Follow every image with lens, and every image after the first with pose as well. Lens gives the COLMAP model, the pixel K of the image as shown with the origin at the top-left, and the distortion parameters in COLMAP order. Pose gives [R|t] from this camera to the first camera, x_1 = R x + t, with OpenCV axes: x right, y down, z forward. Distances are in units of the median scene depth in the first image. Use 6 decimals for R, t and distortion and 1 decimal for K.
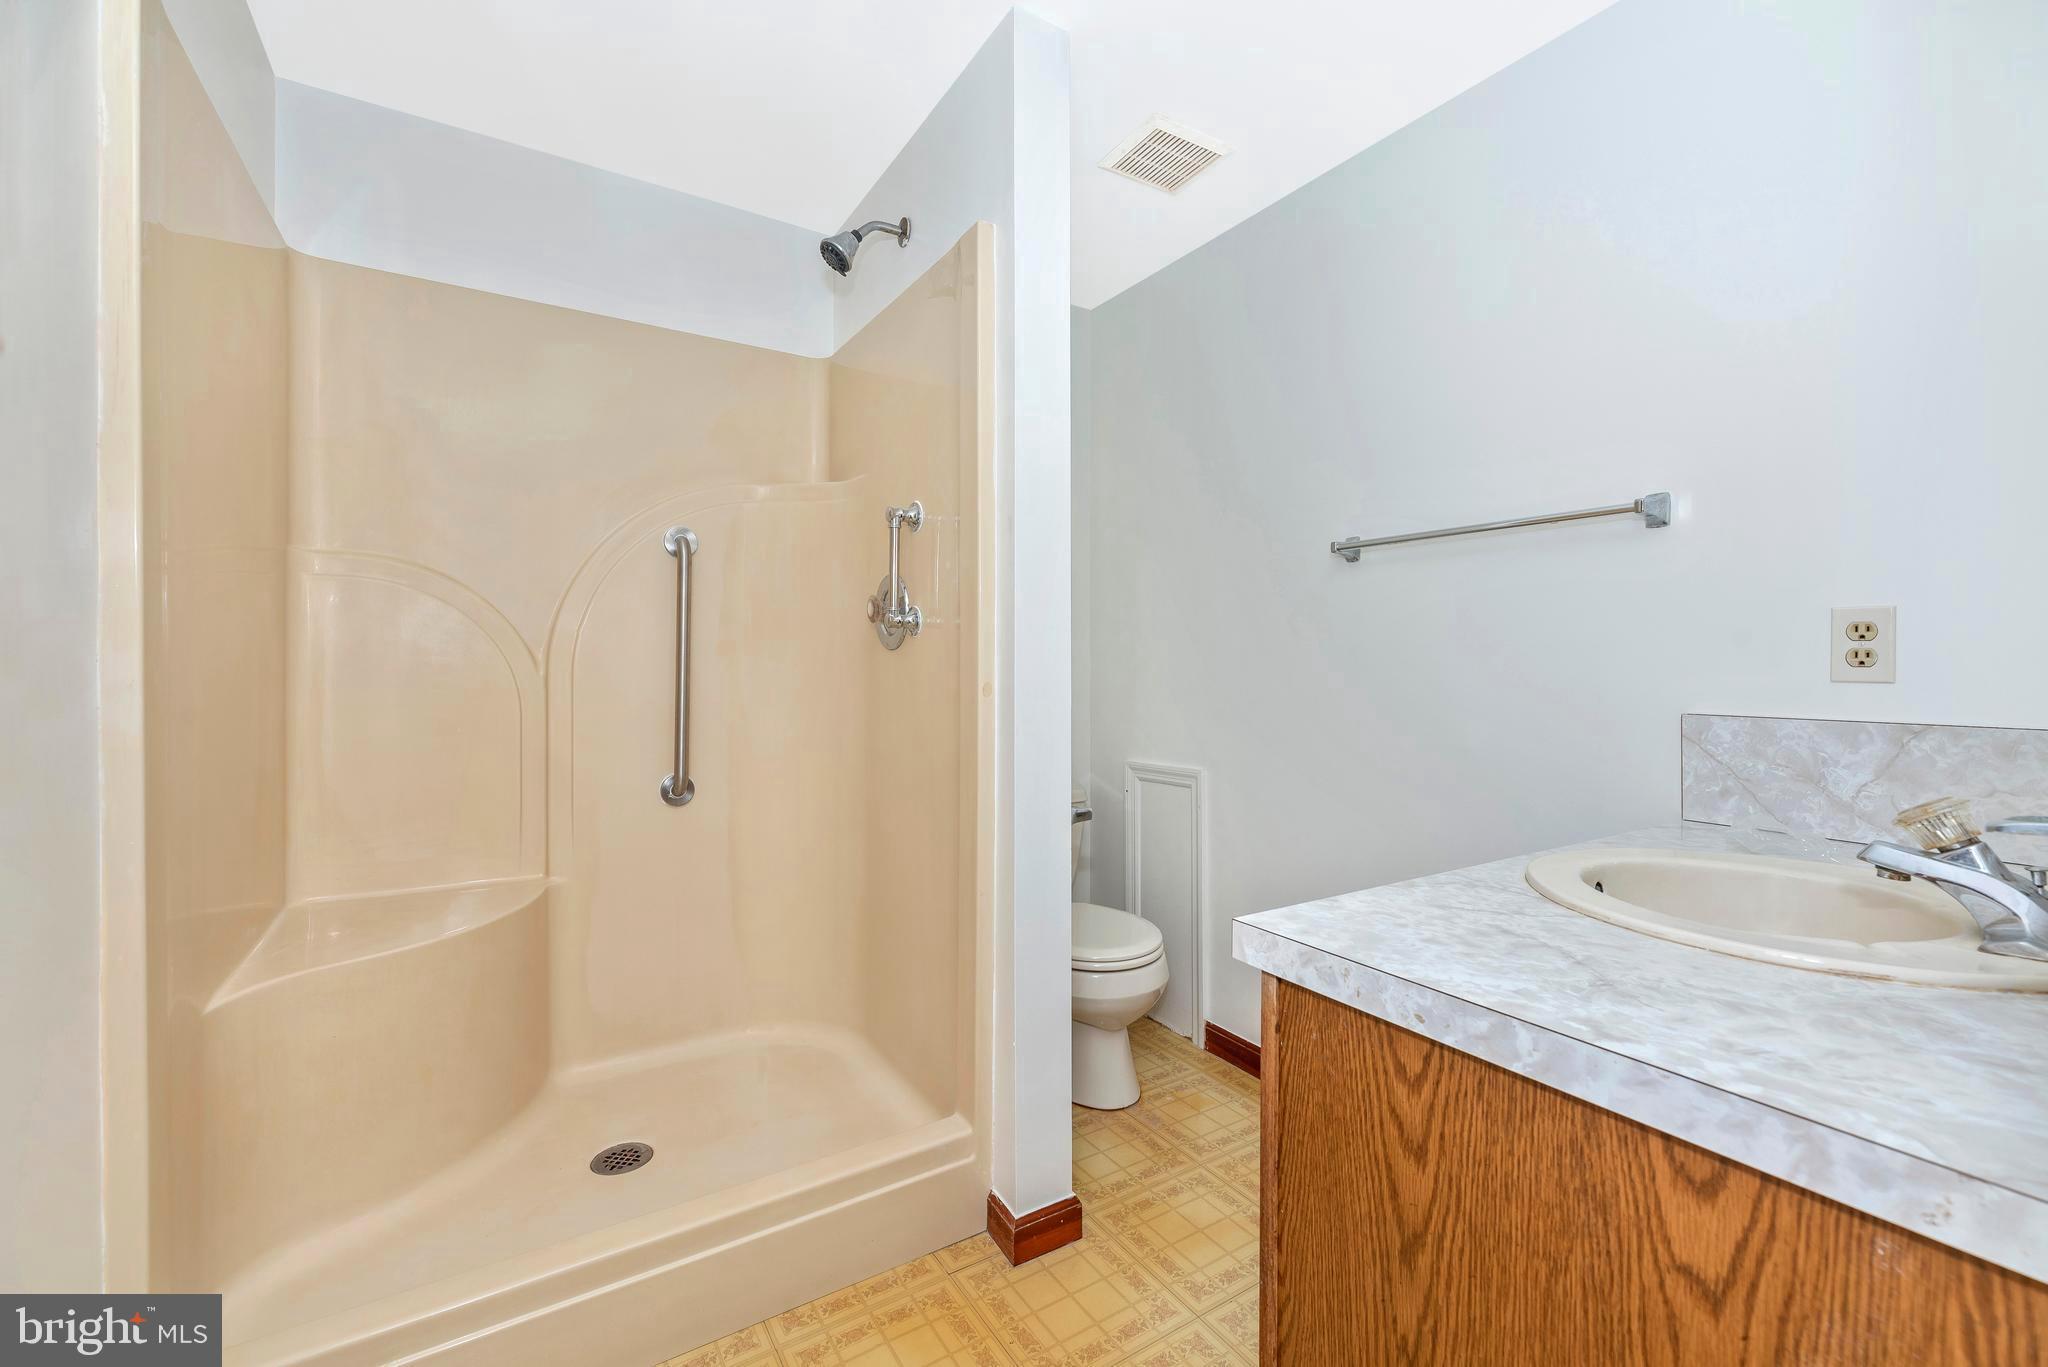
lens RADIAL K [[830.4, 0, 1029.4], [0, 830.4, 673.4], [0, 0, 1]] dist [0.001318, -0.000020]
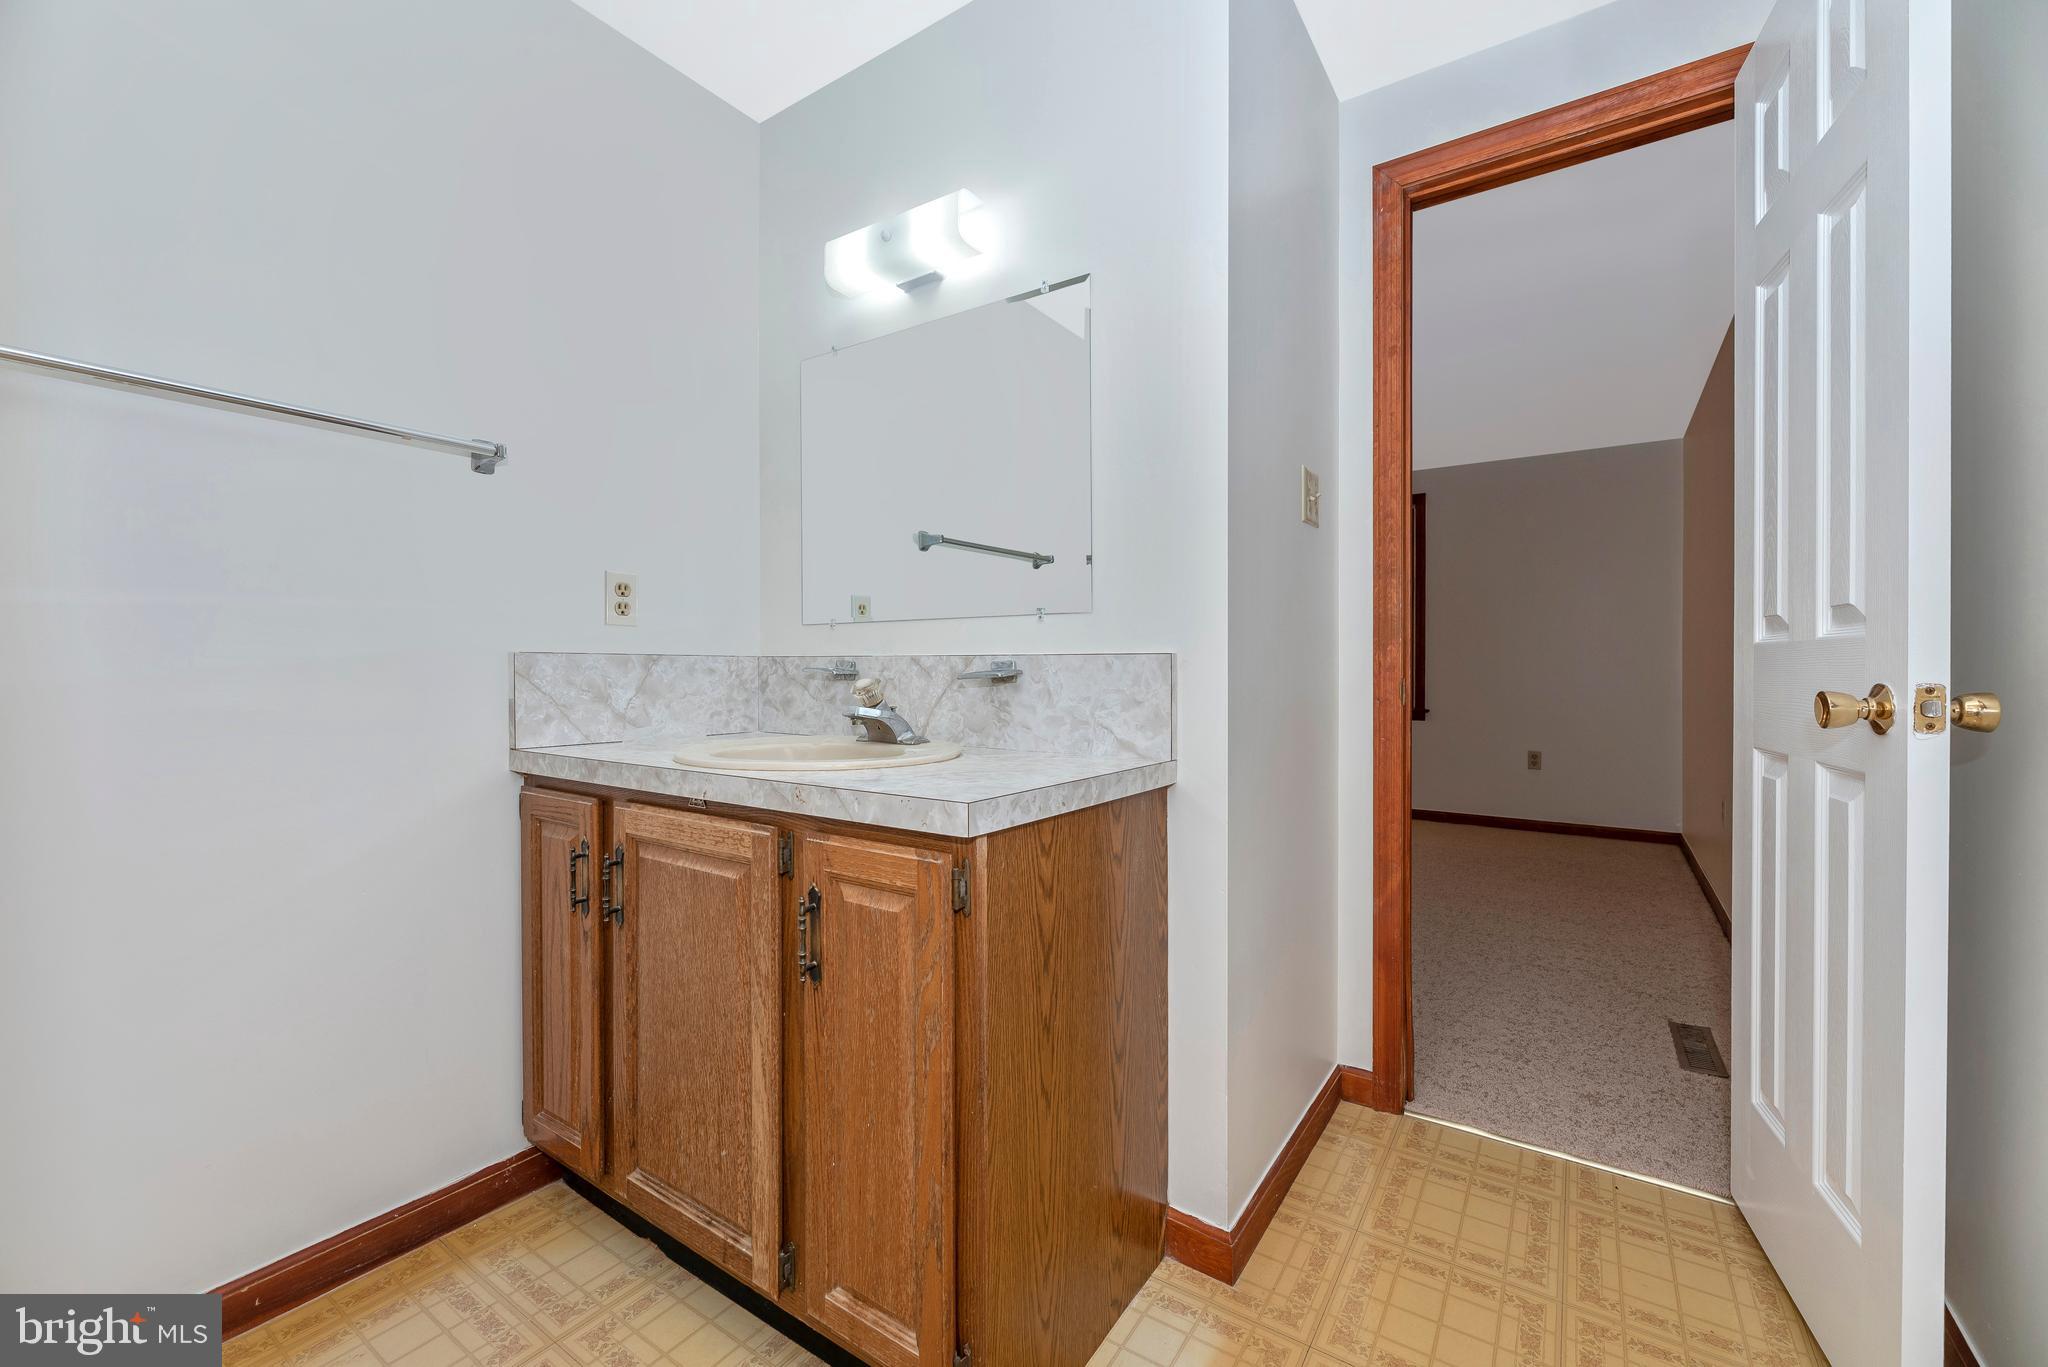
lens RADIAL K [[830.4, 0, 1029.4], [0, 830.4, 673.4], [0, 0, 1]] dist [0.001318, -0.000020]
pose [[-0.392813, -0.008645, 0.919578, -0.948767], [0.001366, 0.999949, 0.009984, 0.133408], [-0.919617, 0.005178, -0.392781, 1.605502]]
